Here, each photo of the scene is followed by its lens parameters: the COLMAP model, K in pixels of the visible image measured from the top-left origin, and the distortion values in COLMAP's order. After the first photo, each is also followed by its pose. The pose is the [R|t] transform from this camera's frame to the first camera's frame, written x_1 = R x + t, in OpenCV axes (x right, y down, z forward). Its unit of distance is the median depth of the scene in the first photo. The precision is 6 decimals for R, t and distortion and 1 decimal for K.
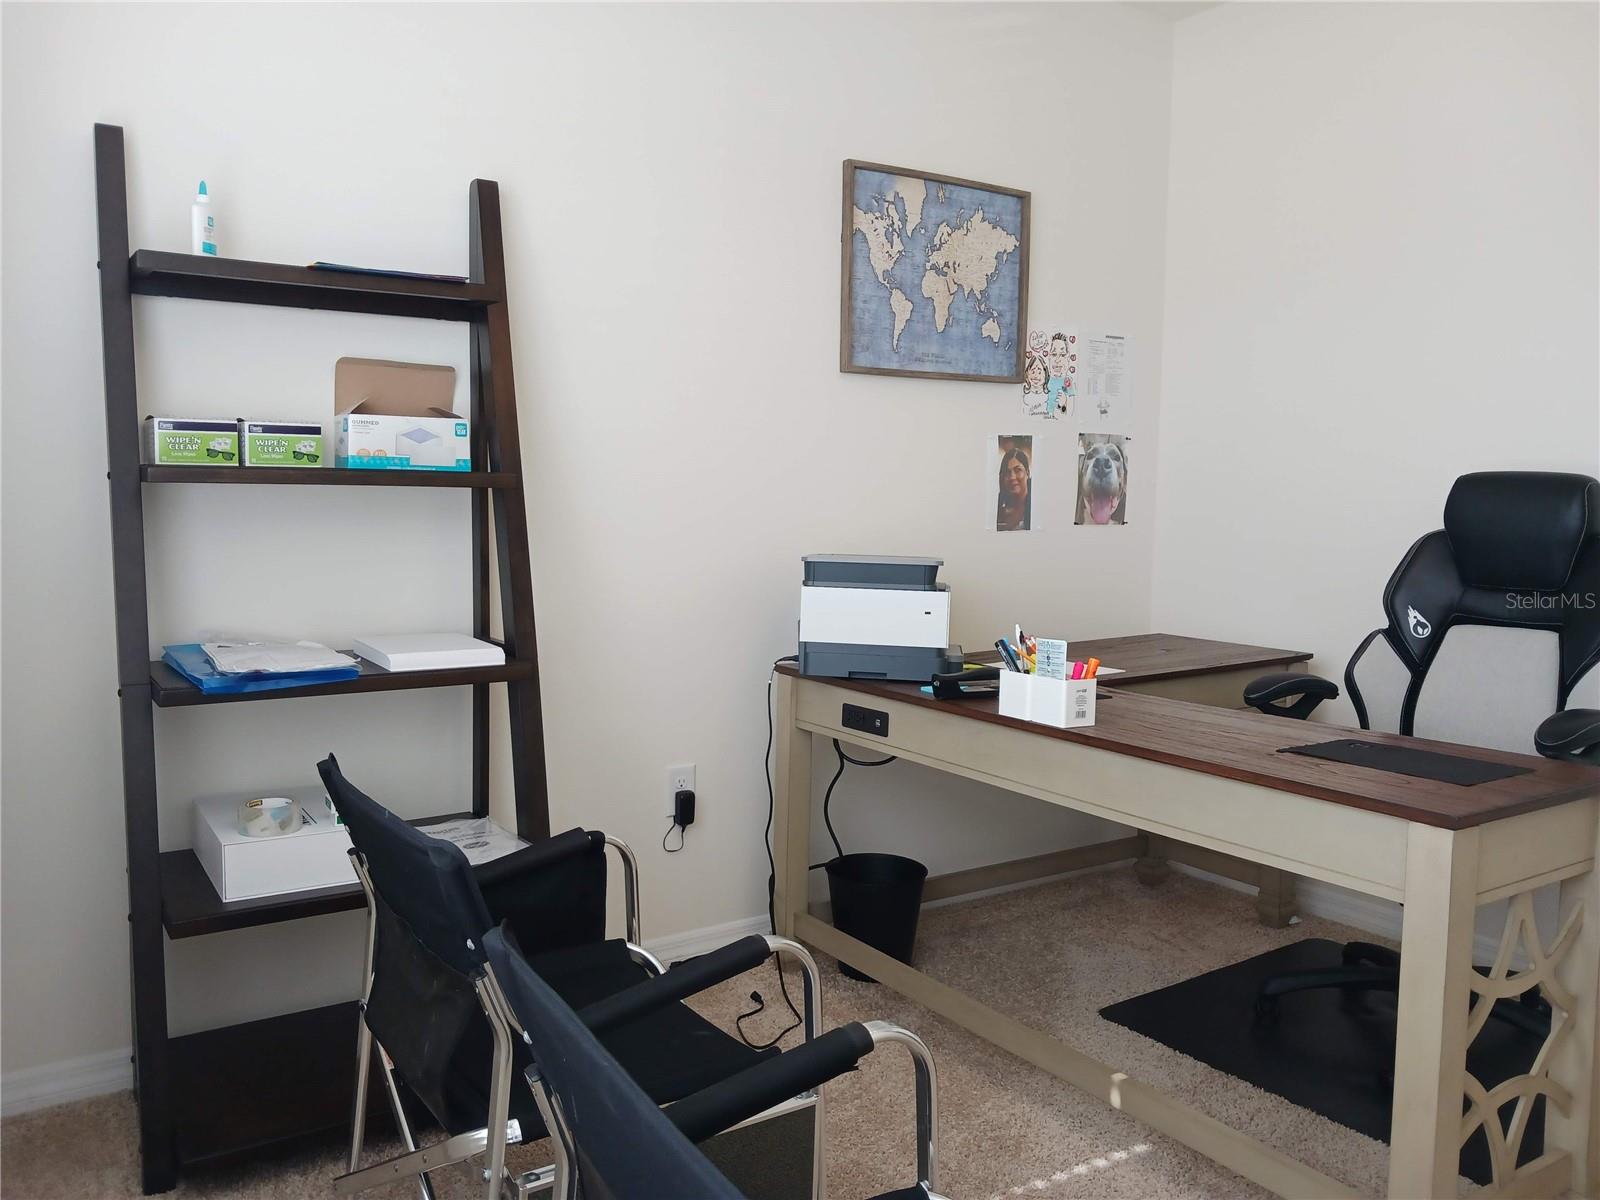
lens RADIAL K [[1293.3, 0, 800.0], [0, 1293.3, 600.0], [0, 0, 1]] dist [0.117364, -0.192157]
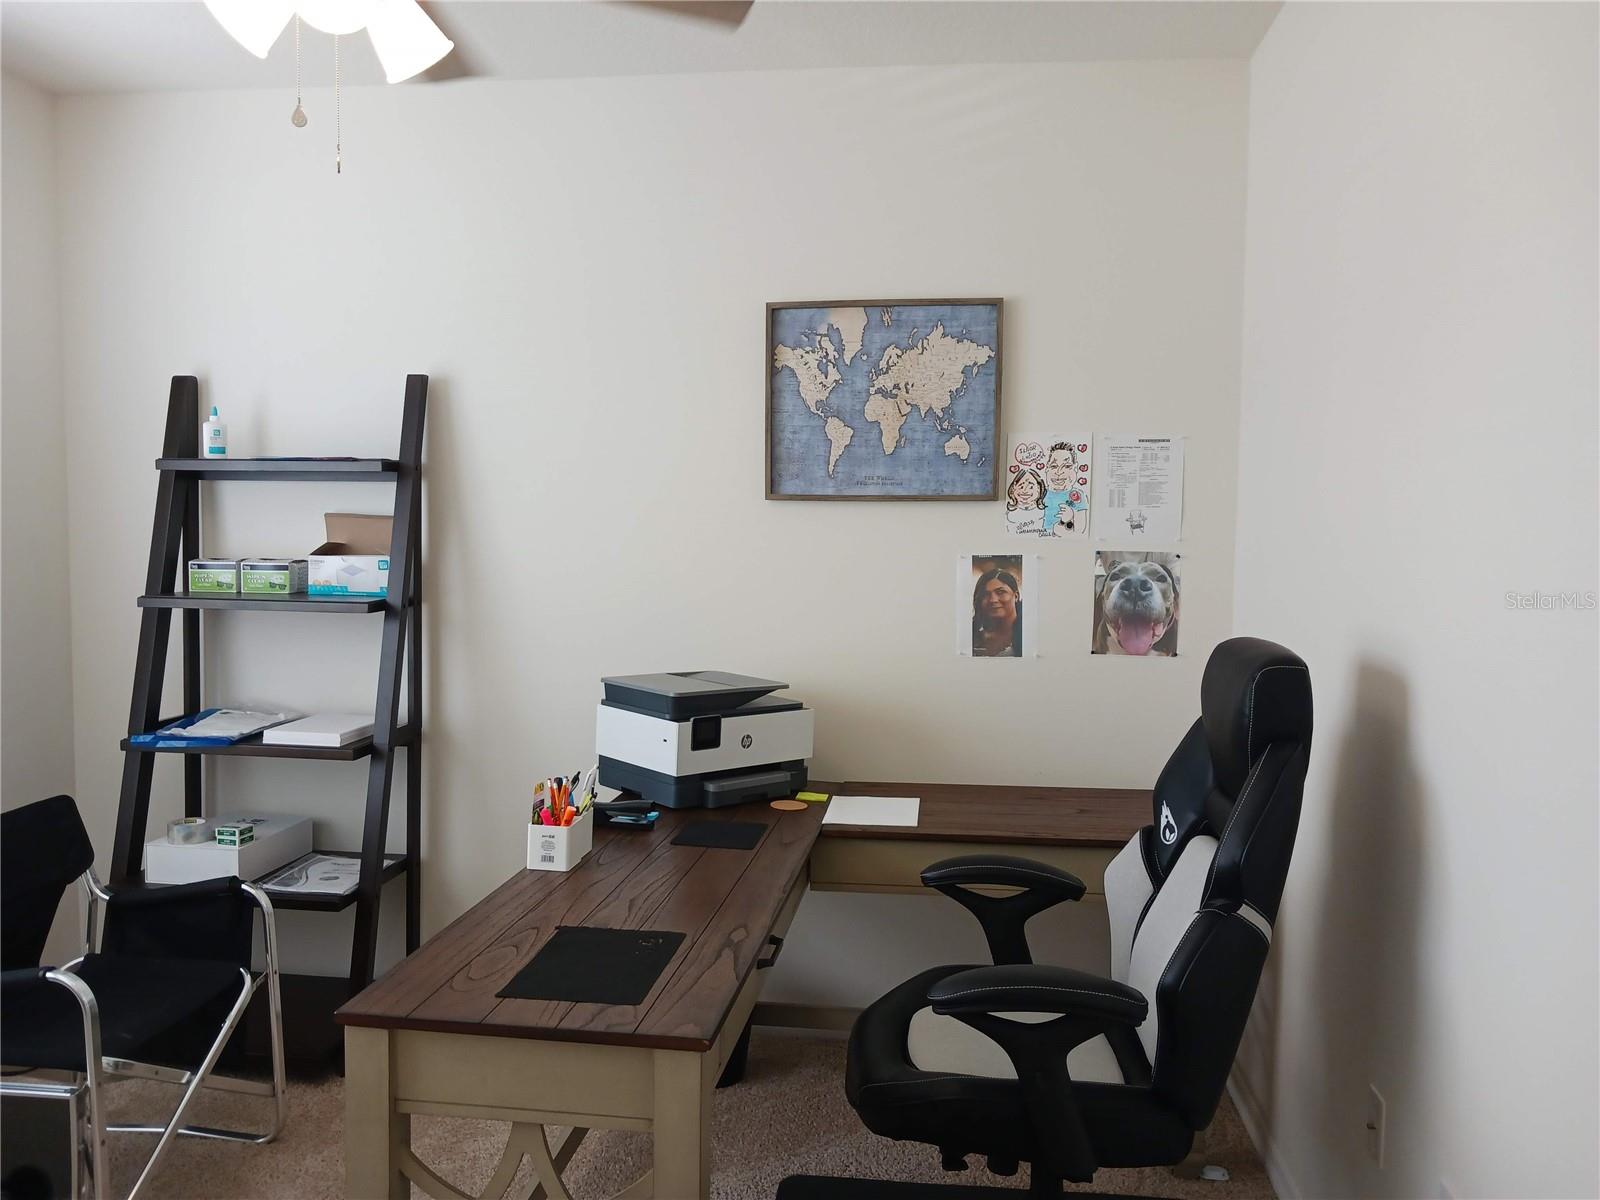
lens RADIAL K [[1293.3, 0, 800.0], [0, 1293.3, 600.0], [0, 0, 1]] dist [0.117364, -0.192157]
pose [[0.730526, 0.044536, -0.681432, 0.722405], [-0.058121, 0.998305, 0.002937, -0.092188], [0.680408, 0.037460, 0.731876, 0.230547]]
